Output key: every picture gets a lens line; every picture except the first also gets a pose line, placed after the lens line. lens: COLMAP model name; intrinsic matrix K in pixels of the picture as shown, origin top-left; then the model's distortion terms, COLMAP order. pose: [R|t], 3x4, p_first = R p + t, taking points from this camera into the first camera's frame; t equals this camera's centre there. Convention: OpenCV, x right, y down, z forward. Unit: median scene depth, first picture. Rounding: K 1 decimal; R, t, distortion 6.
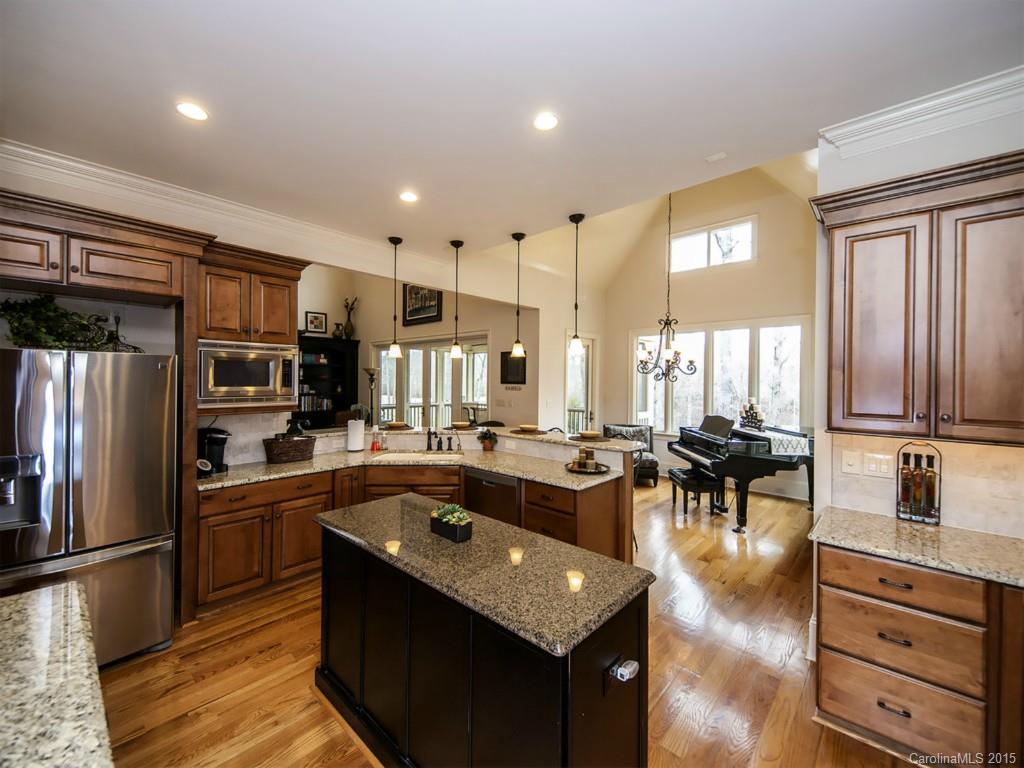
lens RADIAL K [[420.7, 0, 511.2], [0, 420.7, 379.7], [0, 0, 1]] dist [0.002817, -0.000040]
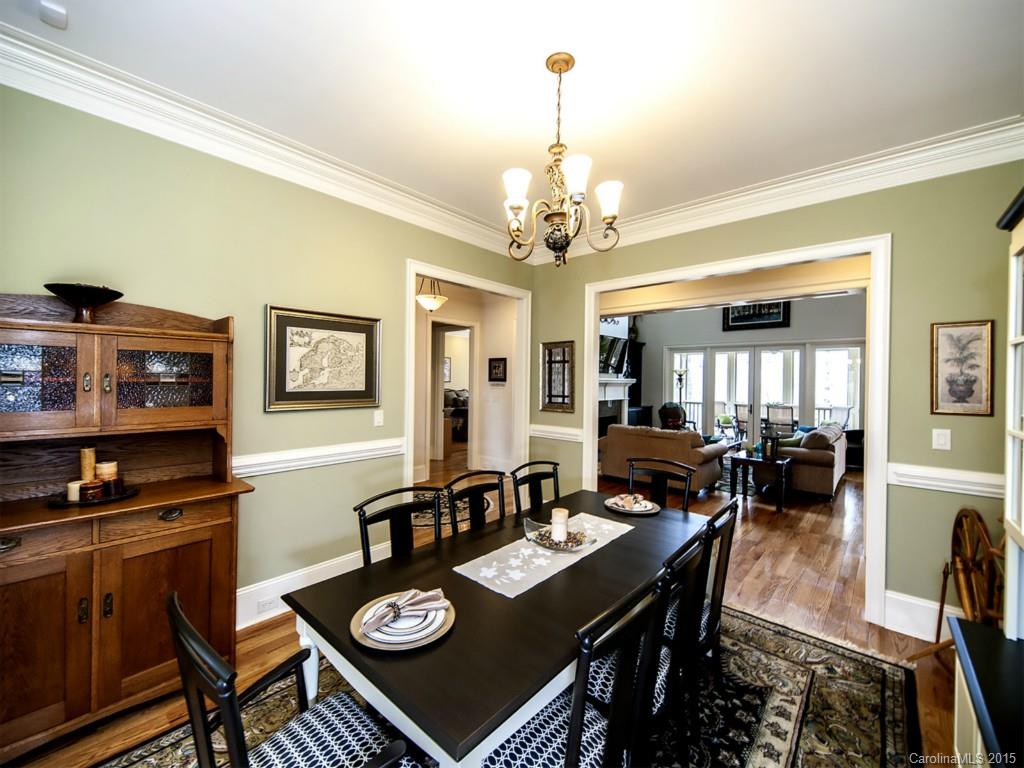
lens RADIAL K [[424.9, 0, 505.2], [0, 424.9, 380.1], [0, 0, 1]] dist [-0.001884, -0.000863]
pose [[0.999867, 0.005985, -0.015201, -1.033618], [-0.005977, 0.999982, 0.000540, 0.003122], [0.015204, -0.000449, 0.999884, -0.137282]]
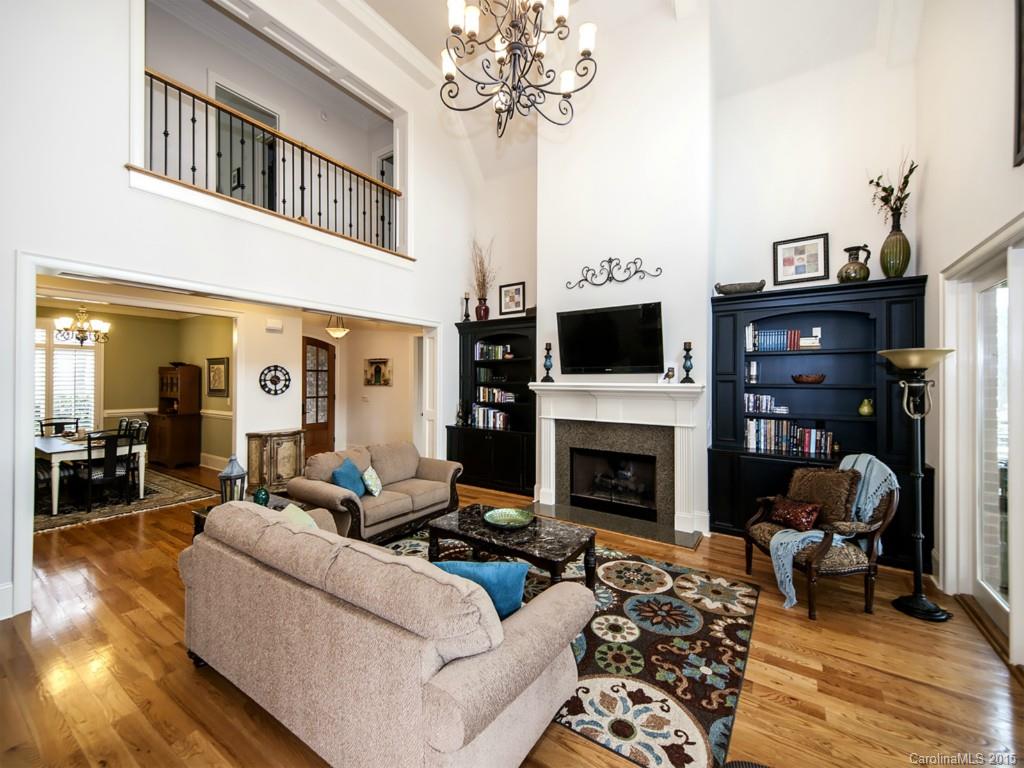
lens RADIAL K [[424.9, 0, 484.8], [0, 424.9, 377.1], [0, 0, 1]] dist [-0.001884, -0.000863]
pose [[0.074975, -0.012676, -0.997105, -0.040406], [-0.000148, 0.999919, -0.012723, -0.003021], [0.997185, 0.001101, 0.074967, 0.878625]]
